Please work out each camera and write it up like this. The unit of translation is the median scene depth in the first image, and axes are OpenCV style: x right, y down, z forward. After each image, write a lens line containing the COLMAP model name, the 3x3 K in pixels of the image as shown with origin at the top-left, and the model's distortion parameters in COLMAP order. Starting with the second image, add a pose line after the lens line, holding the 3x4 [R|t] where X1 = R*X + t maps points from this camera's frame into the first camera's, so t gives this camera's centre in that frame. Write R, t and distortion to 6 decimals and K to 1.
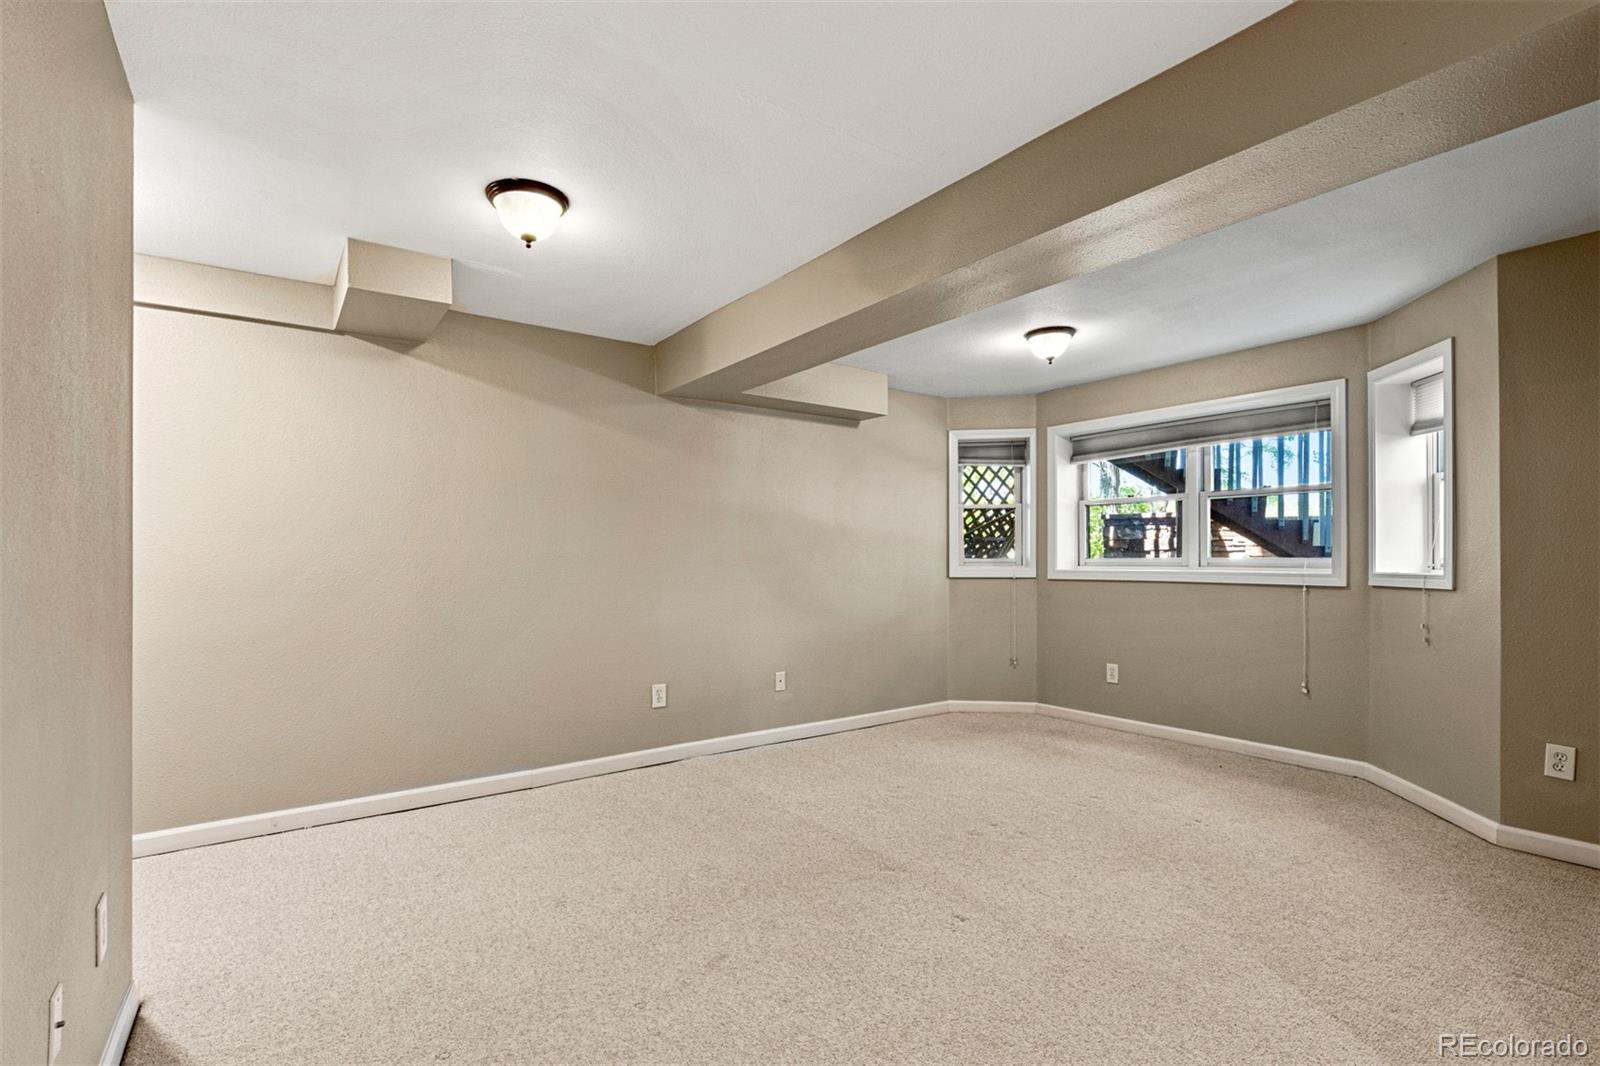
lens RADIAL K [[748.8, 0, 796.9], [0, 748.8, 557.1], [0, 0, 1]] dist [-0.008481, -0.000188]
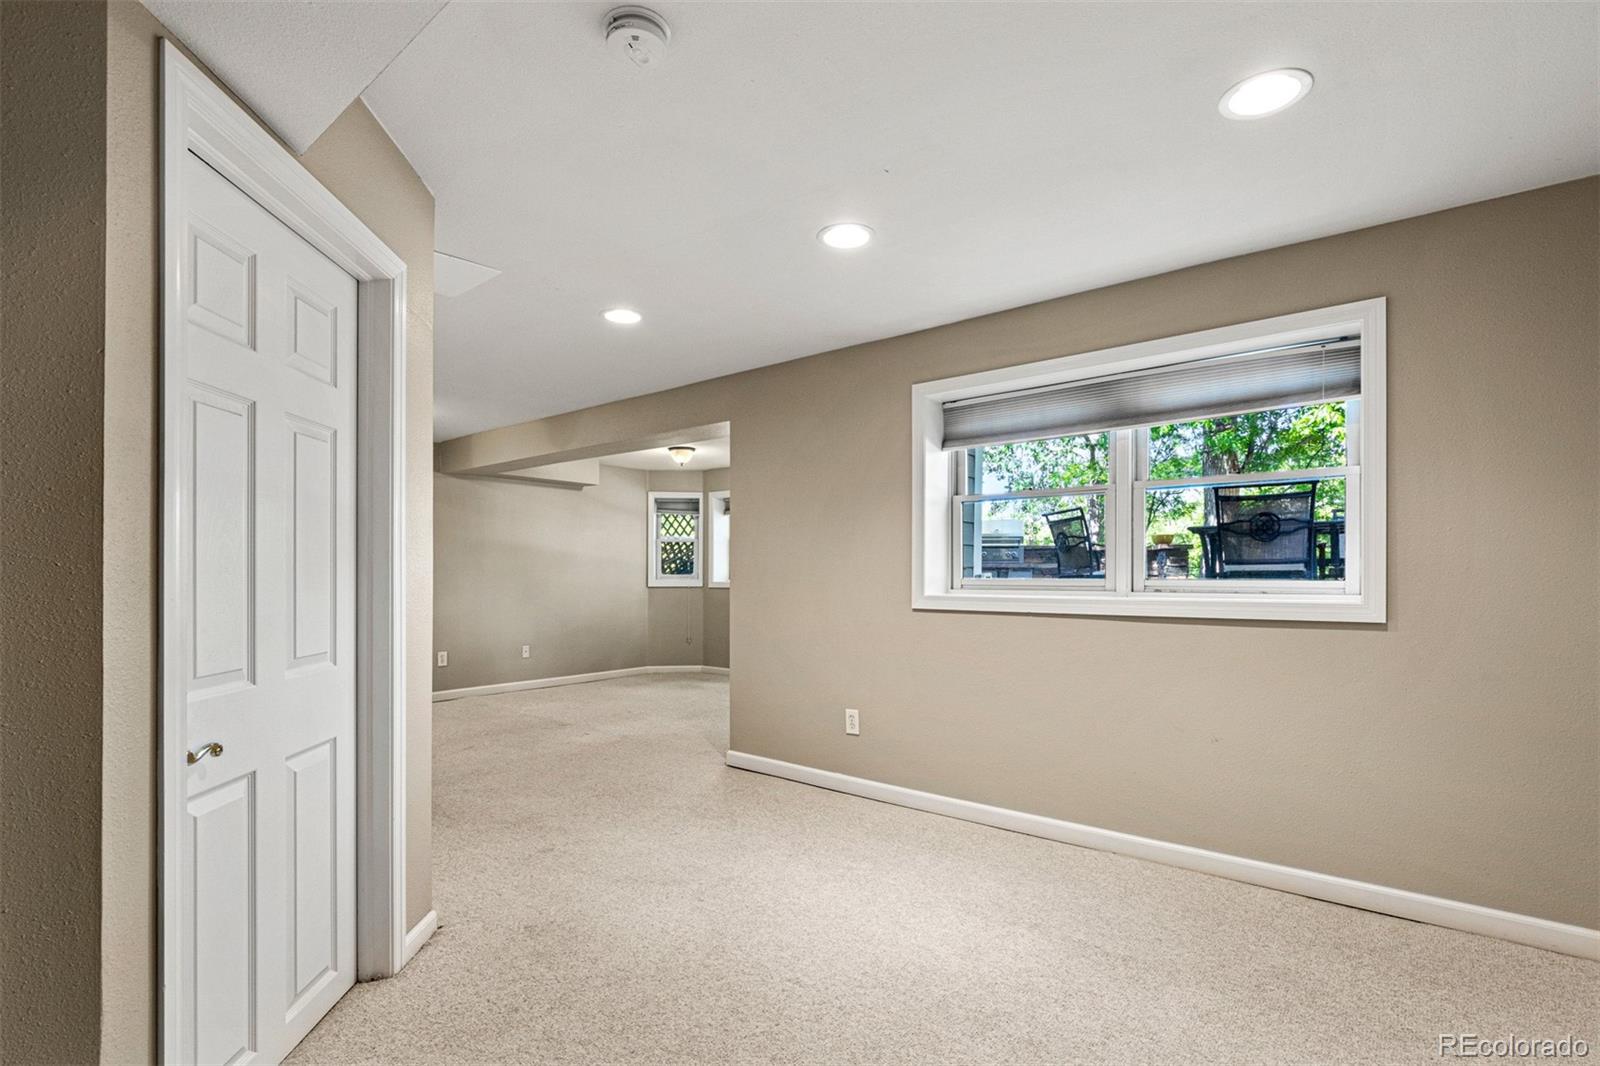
lens RADIAL K [[730.0, 0, 801.1], [0, 730.0, 573.3], [0, 0, 1]] dist [-0.001866, -0.000093]
pose [[0.960622, 0.002359, 0.277847, 0.090486], [-0.001899, 0.999996, -0.001925, 0.001375], [-0.277851, 0.001322, 0.960623, -0.542359]]
